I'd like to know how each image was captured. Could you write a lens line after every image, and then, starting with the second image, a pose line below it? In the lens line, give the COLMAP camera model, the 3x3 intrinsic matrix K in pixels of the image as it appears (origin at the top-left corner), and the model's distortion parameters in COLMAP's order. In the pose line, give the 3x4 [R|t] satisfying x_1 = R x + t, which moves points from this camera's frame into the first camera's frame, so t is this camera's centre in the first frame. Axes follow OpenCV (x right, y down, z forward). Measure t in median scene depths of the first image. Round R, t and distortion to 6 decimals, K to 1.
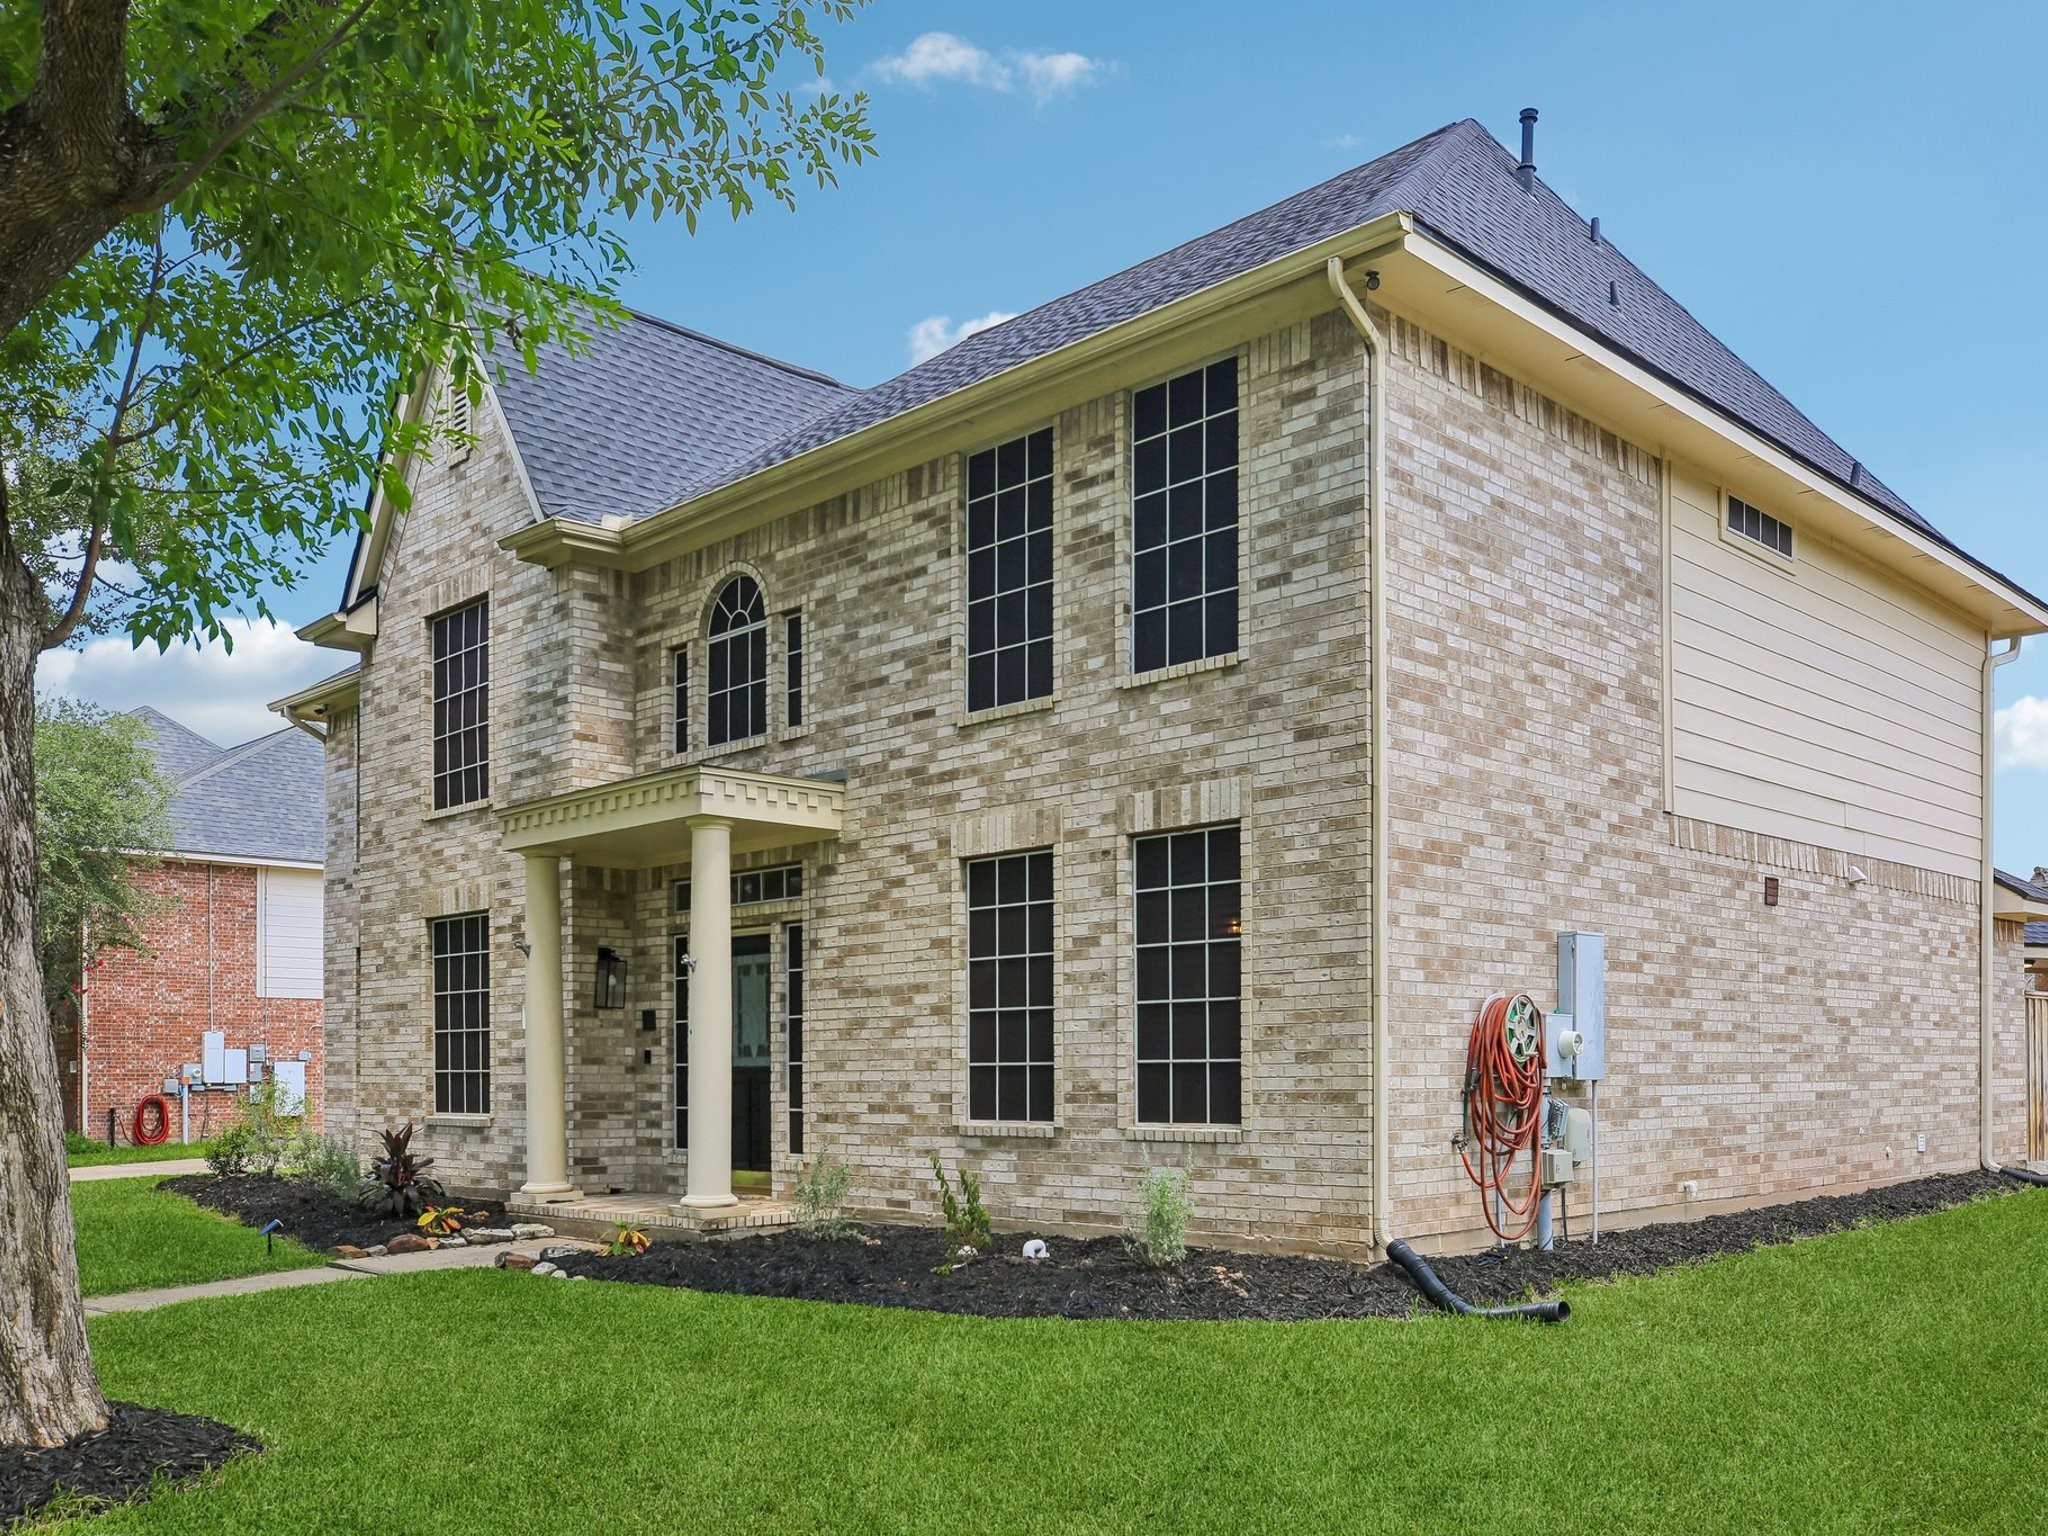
lens RADIAL K [[1656.4, 0, 1024.0], [0, 1656.4, 768.0], [0, 0, 1]] dist [-0.002588, -0.001650]
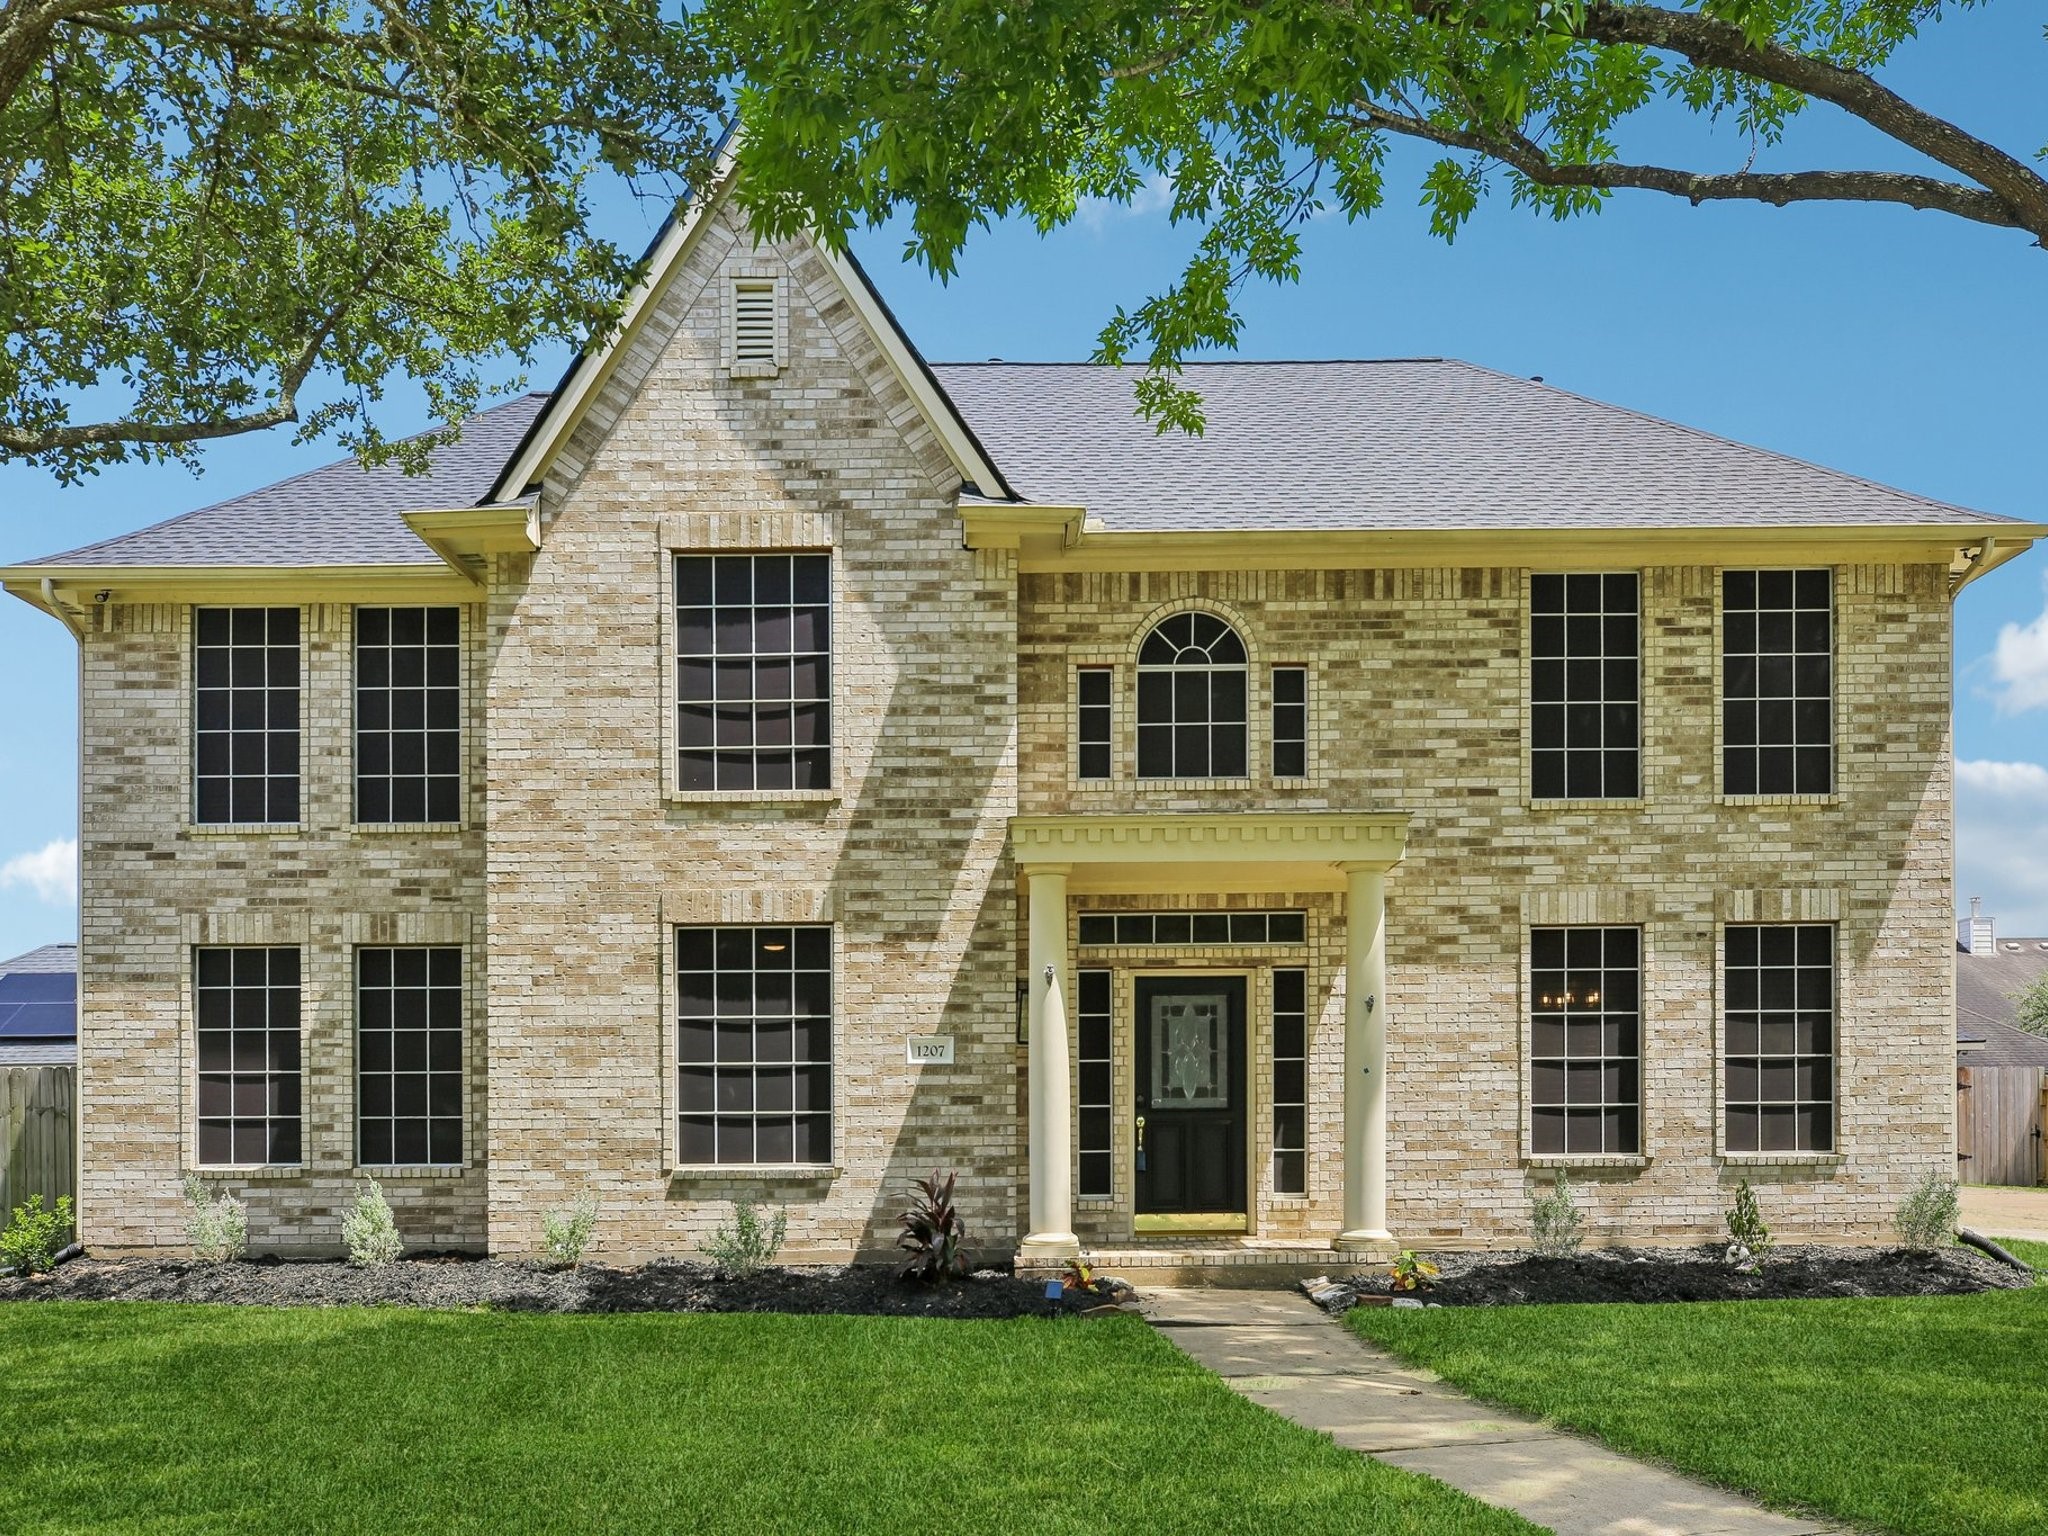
lens RADIAL K [[1736.4, 0, 1033.4], [0, 1736.4, 825.8], [0, 0, 1]] dist [0.006412, 0.014472]
pose [[0.721566, 0.128027, 0.680406, -1.126920], [-0.120641, 0.990970, -0.058525, 0.100066], [-0.681754, -0.039855, 0.730495, 0.369777]]
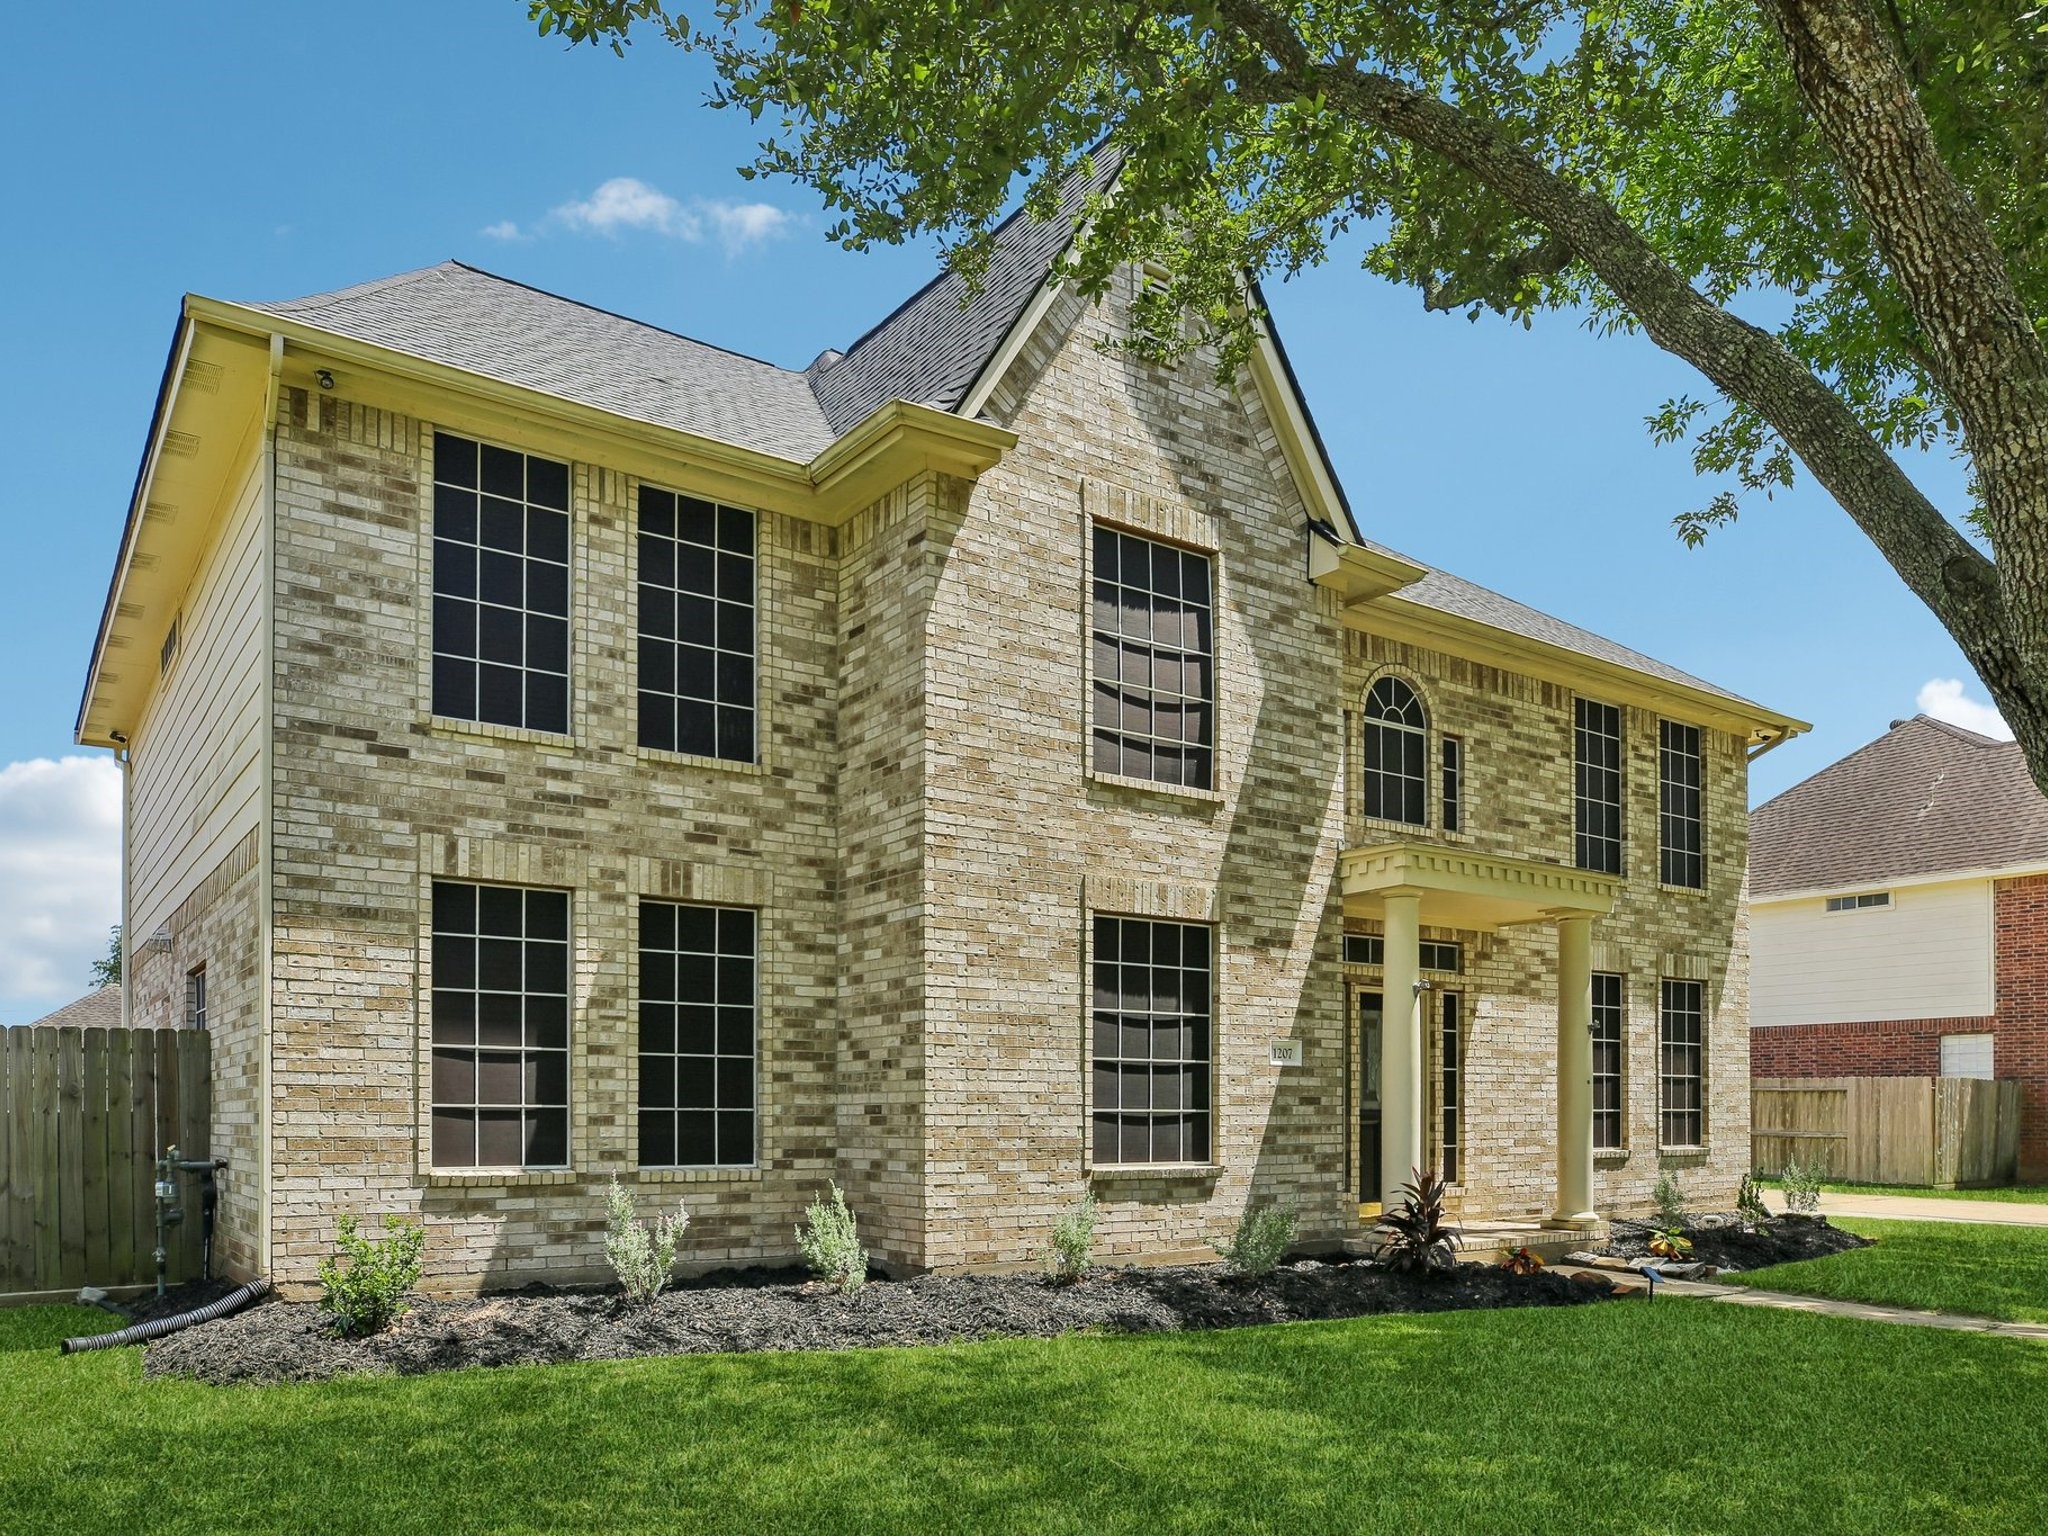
lens RADIAL K [[1474.2, 0, 1020.8], [0, 1474.2, 868.8], [0, 0, 1]] dist [-0.009375, -0.001414]
pose [[0.181500, 0.175294, 0.967641, -1.417373], [-0.172819, 0.974356, -0.144095, 0.243364], [-0.968086, -0.141074, 0.207140, 1.238108]]
